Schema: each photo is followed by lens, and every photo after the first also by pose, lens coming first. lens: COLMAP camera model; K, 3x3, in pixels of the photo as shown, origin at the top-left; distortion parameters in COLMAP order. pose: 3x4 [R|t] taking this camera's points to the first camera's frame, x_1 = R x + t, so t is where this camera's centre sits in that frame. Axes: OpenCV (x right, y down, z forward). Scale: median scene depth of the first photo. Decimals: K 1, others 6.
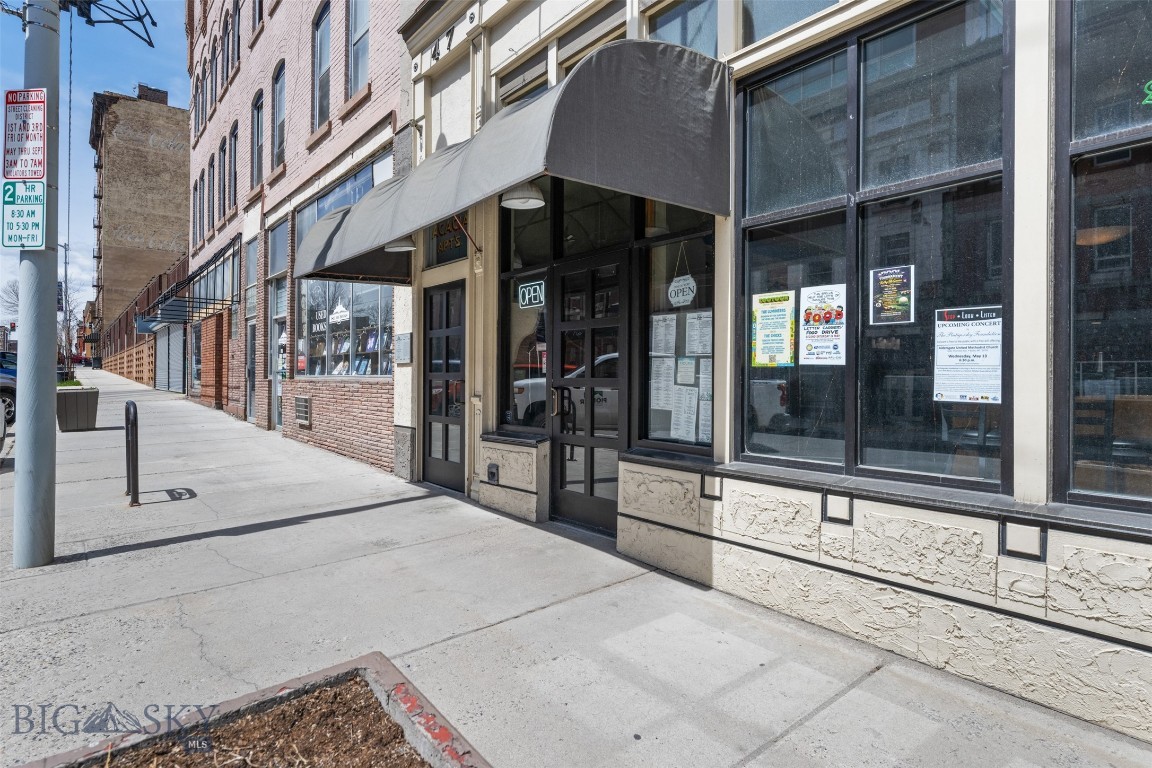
lens RADIAL K [[618.2, 0, 575.7], [0, 618.2, 373.1], [0, 0, 1]] dist [-0.004908, -0.000396]
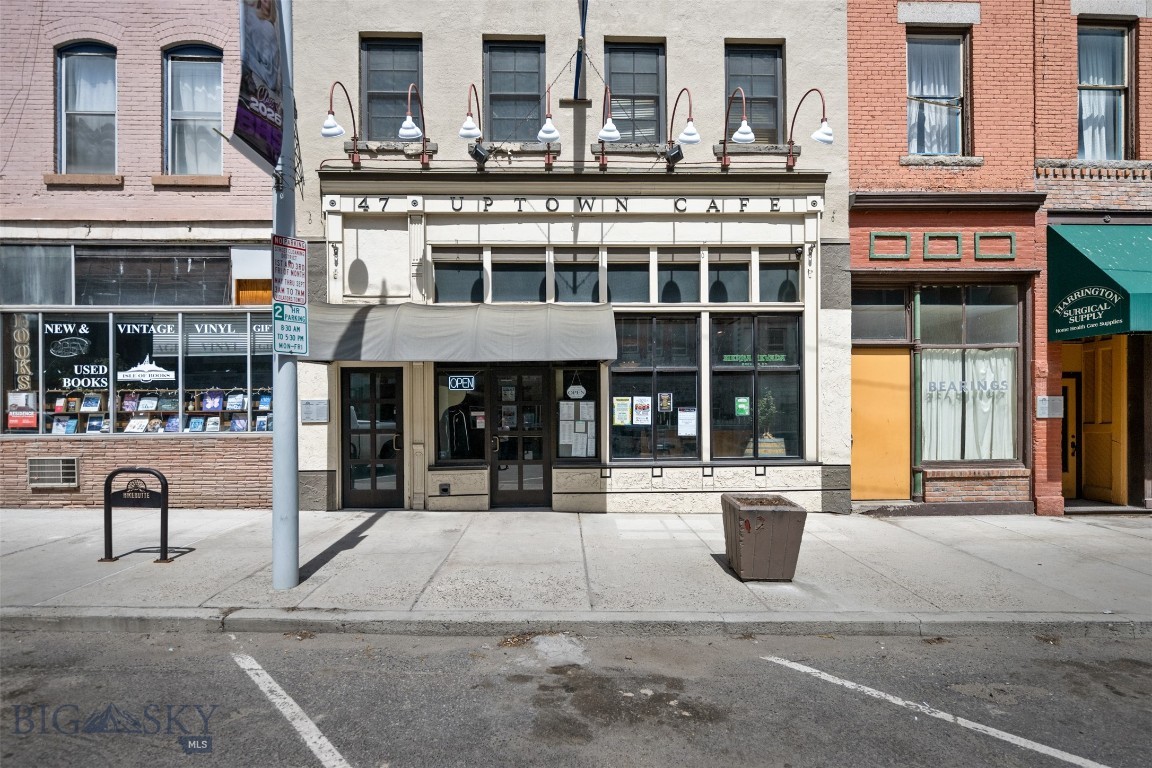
lens RADIAL K [[535.4, 0, 579.0], [0, 535.4, 403.9], [0, 0, 1]] dist [-0.008062, -0.000049]
pose [[0.610533, -0.000327, 0.791991, -1.445362], [0.004915, 0.999982, -0.003376, -0.083812], [-0.791976, 0.005954, 0.610523, -0.231885]]
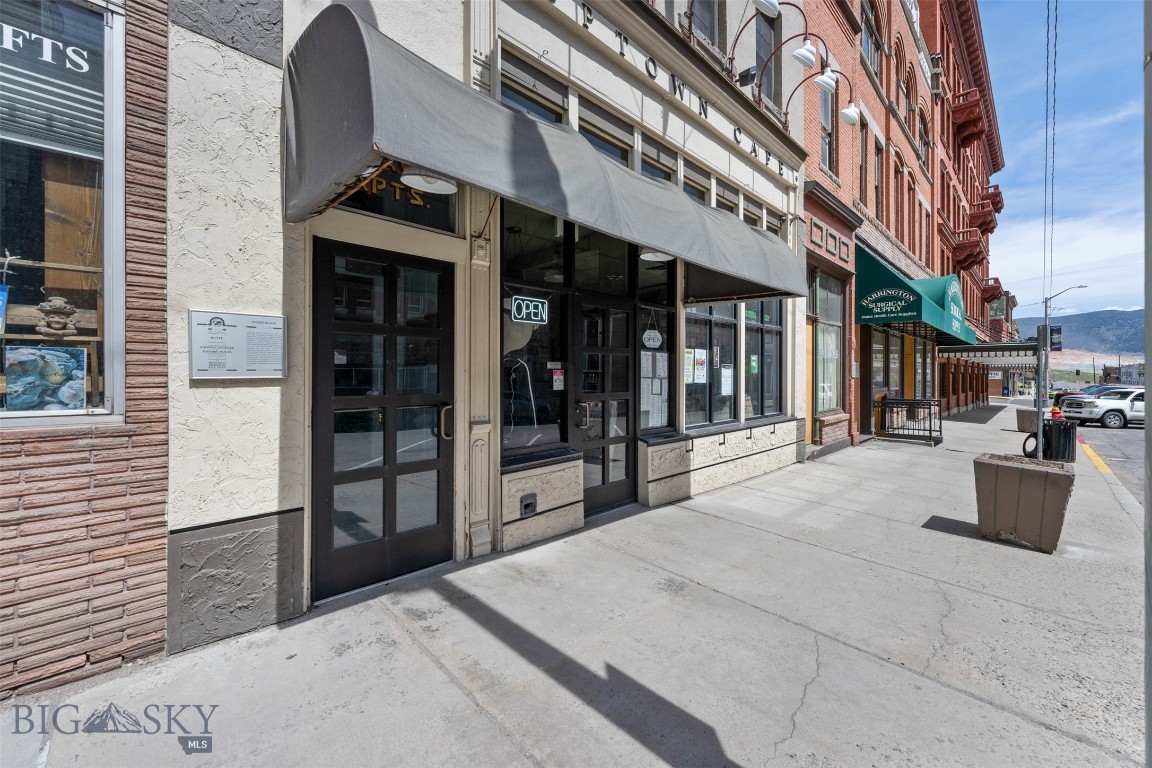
lens RADIAL K [[458.4, 0, 572.2], [0, 458.4, 368.7], [0, 0, 1]] dist [-0.002869, 0.000874]
pose [[-0.083247, 0.003118, 0.996524, -1.093782], [-0.013805, 0.999896, -0.004282, -0.043932], [-0.996433, -0.014114, -0.083195, 1.363134]]
